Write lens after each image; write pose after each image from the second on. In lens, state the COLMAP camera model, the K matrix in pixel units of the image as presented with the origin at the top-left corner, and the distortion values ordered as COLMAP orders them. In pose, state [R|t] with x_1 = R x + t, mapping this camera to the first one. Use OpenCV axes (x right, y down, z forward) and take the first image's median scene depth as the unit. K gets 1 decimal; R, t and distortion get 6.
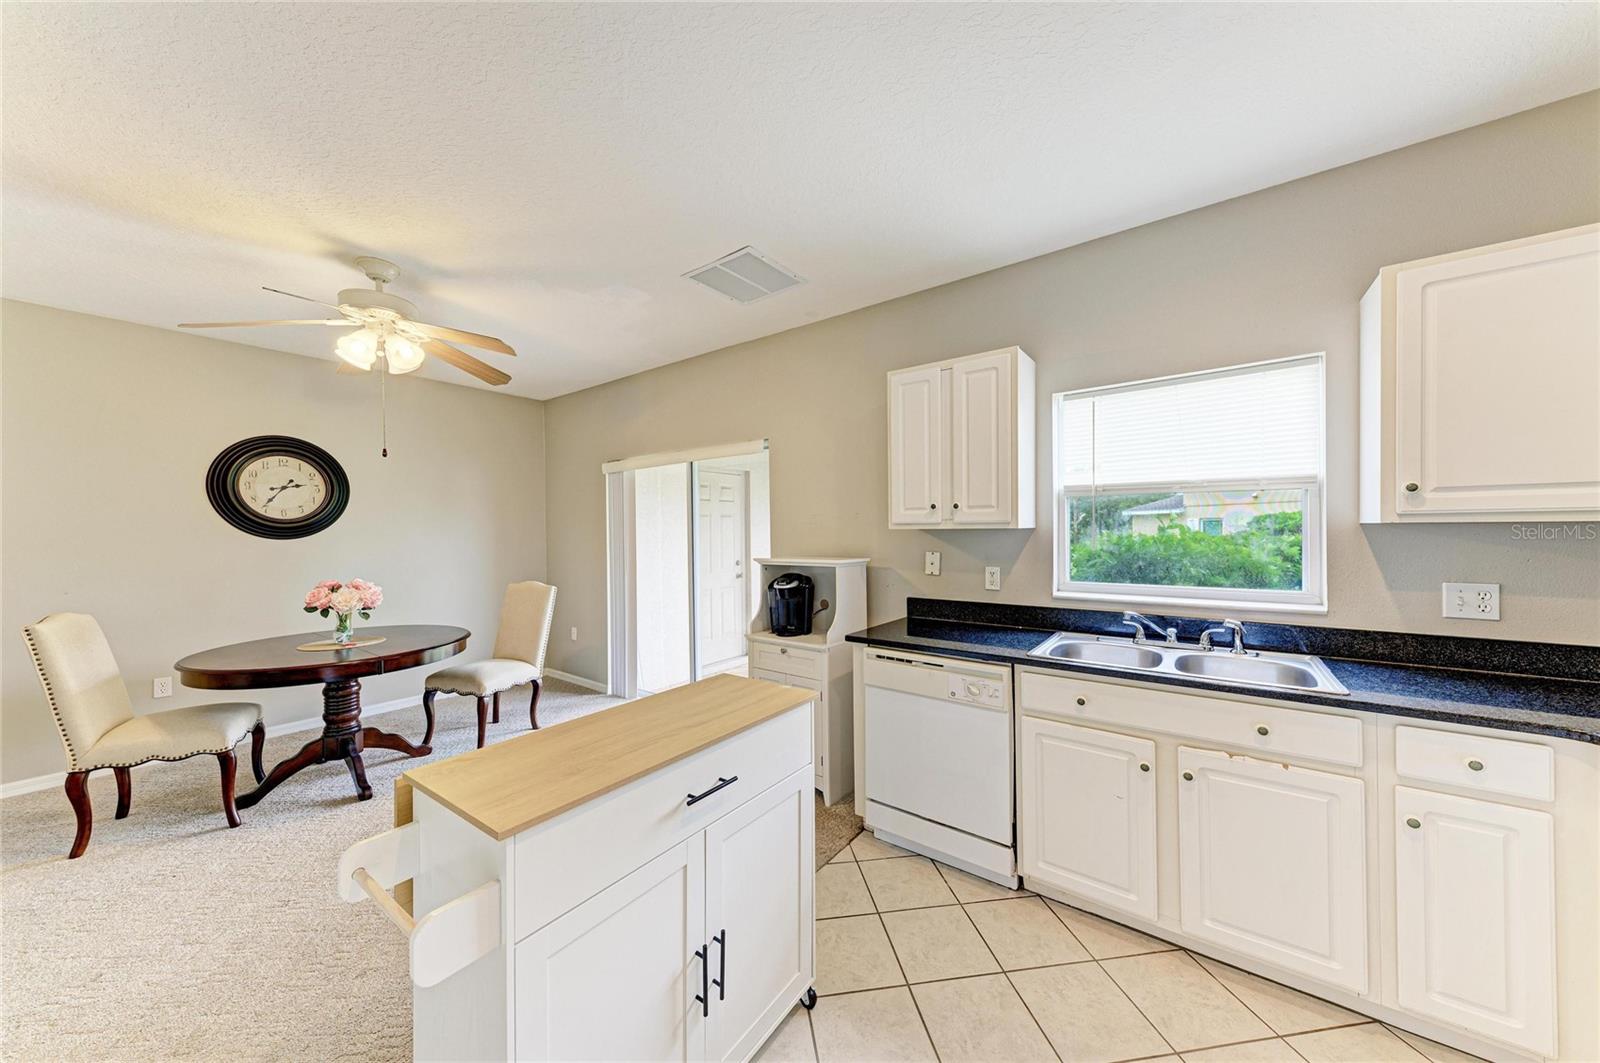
lens RADIAL K [[543.1, 0, 801.5], [0, 543.1, 532.3], [0, 0, 1]] dist [0.019689, -0.005094]
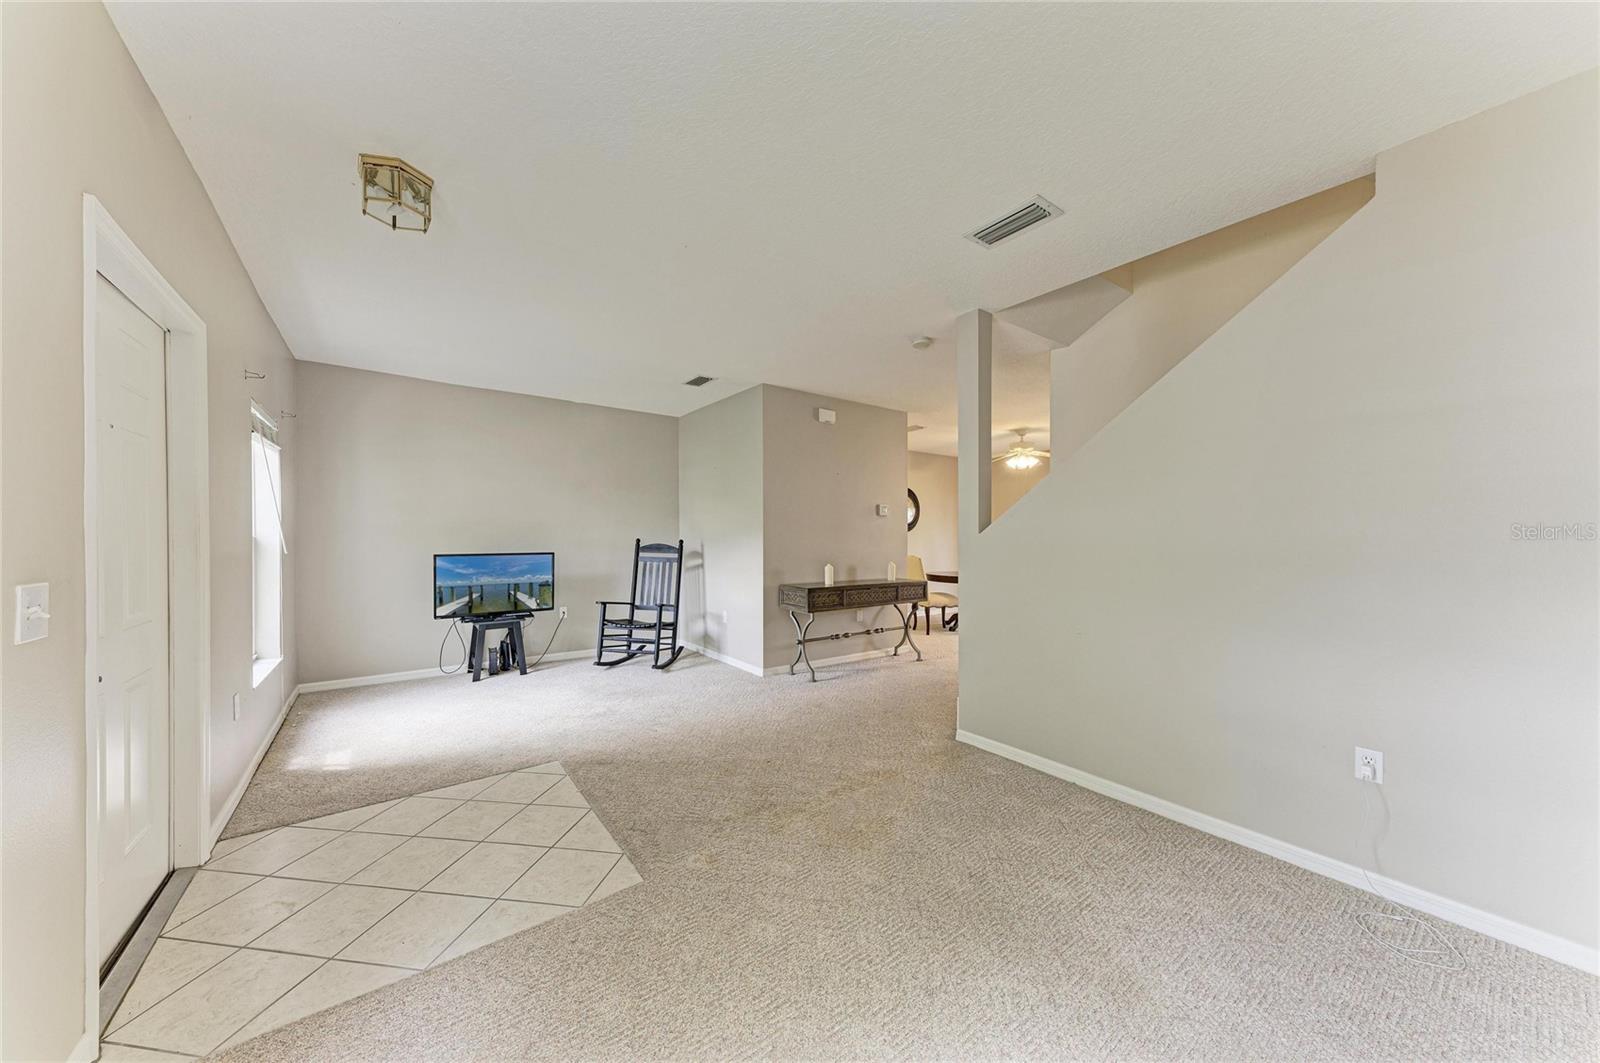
lens RADIAL K [[534.6, 0, 791.4], [0, 534.6, 536.3], [0, 0, 1]] dist [0.014017, -0.004608]
pose [[0.956616, 0.017671, -0.290815, -0.892367], [-0.018583, 0.999827, -0.000373, 0.046892], [0.290758, 0.005761, 0.956779, -1.552808]]
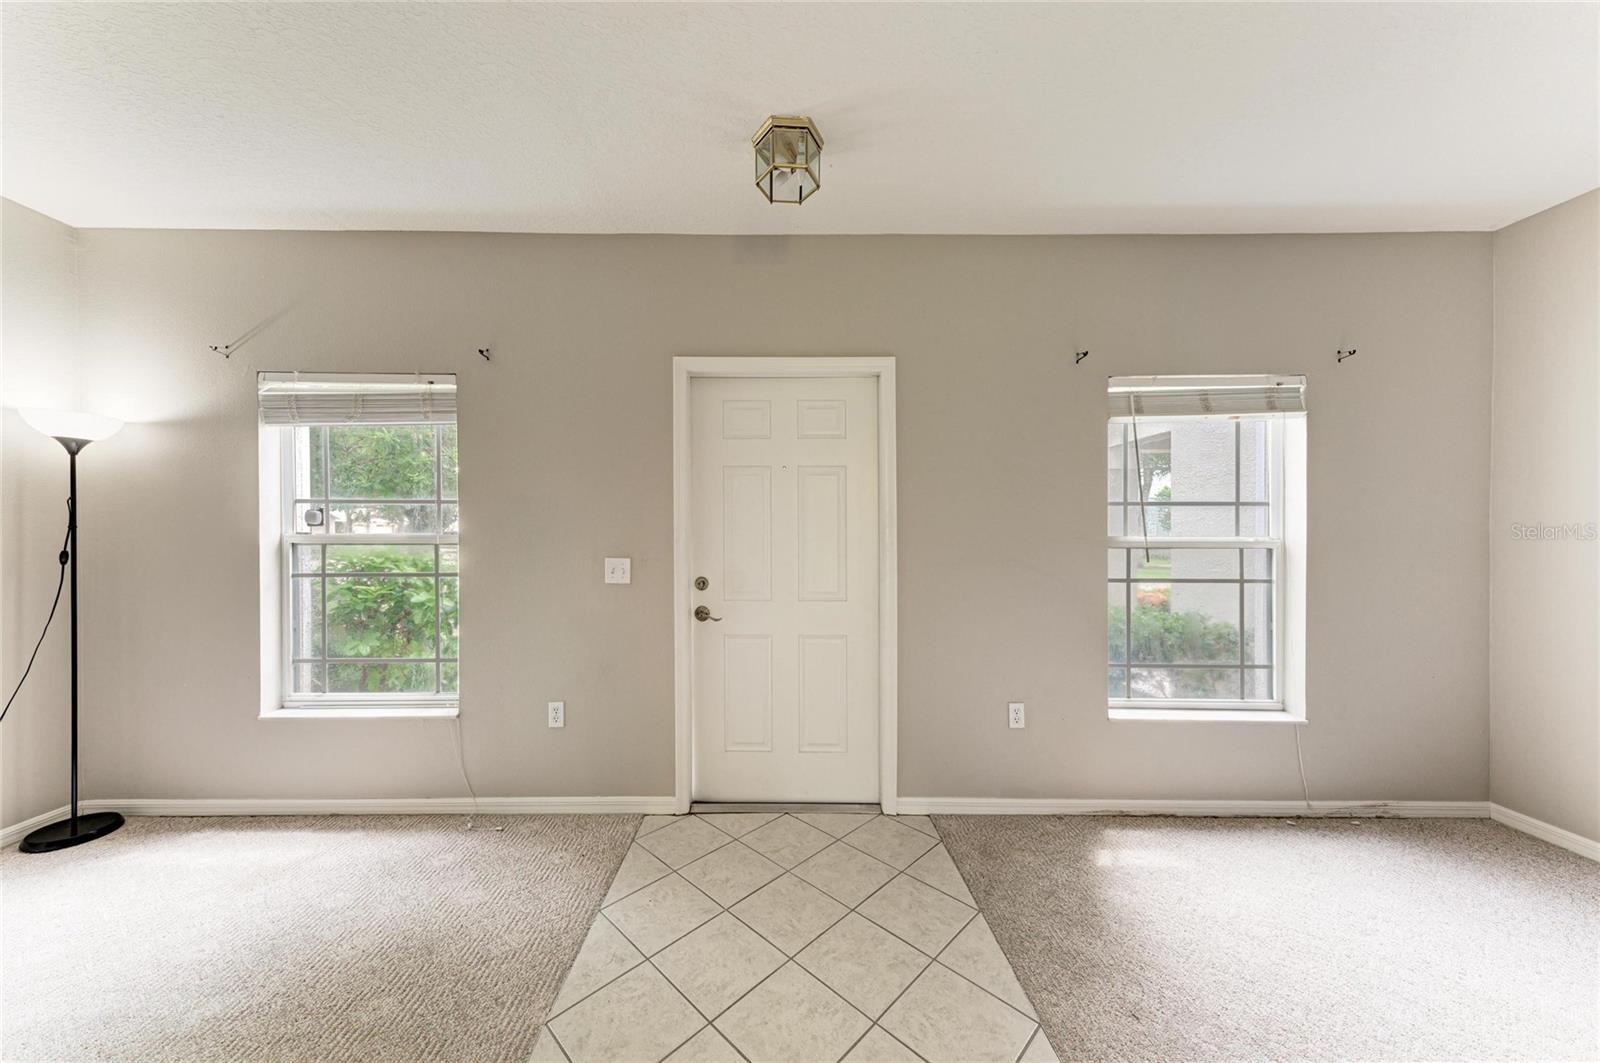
lens RADIAL K [[558.6, 0, 776.2], [0, 558.6, 536.1], [0, 0, 1]] dist [0.027219, -0.009615]
pose [[-0.801821, 0.010316, -0.597476, -1.152900], [0.006511, 0.999942, 0.008528, 0.045035], [0.597529, 0.002948, -0.801842, -0.552017]]
